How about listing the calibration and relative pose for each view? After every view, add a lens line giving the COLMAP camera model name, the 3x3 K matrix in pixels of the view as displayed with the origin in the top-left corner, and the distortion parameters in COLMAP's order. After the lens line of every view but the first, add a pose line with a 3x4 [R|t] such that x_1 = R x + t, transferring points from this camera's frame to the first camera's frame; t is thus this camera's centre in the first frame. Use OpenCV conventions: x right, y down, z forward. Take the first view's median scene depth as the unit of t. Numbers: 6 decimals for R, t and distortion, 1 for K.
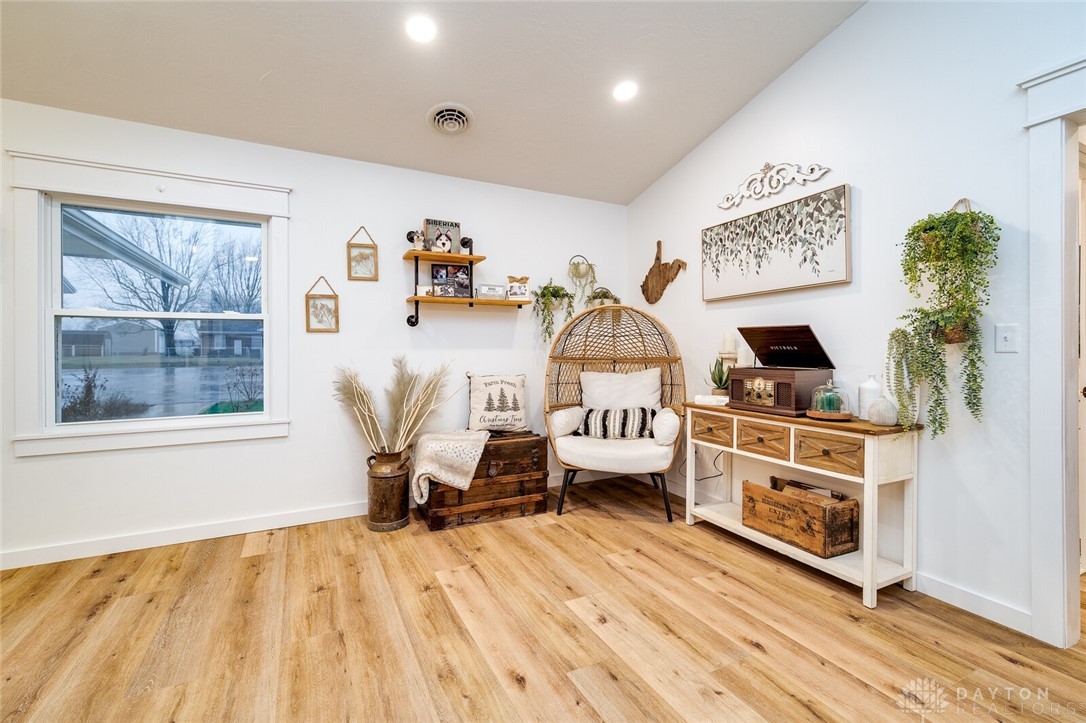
lens RADIAL K [[474.7, 0, 544.9], [0, 474.7, 351.2], [0, 0, 1]] dist [0.004969, -0.000228]
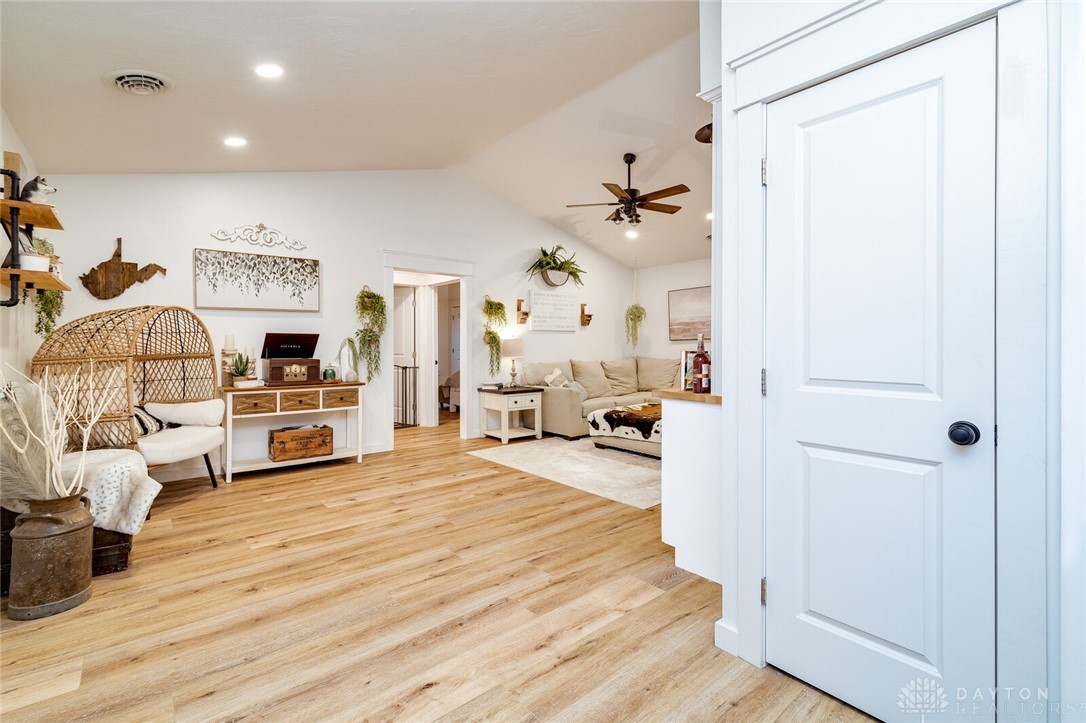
lens RADIAL K [[474.7, 0, 543.4], [0, 474.7, 353.3], [0, 0, 1]] dist [0.004969, -0.000228]
pose [[-0.233722, -0.015783, 0.972175, -1.308262], [0.002056, 0.999858, 0.016727, -0.009117], [-0.972301, 0.005908, -0.233656, 0.529048]]
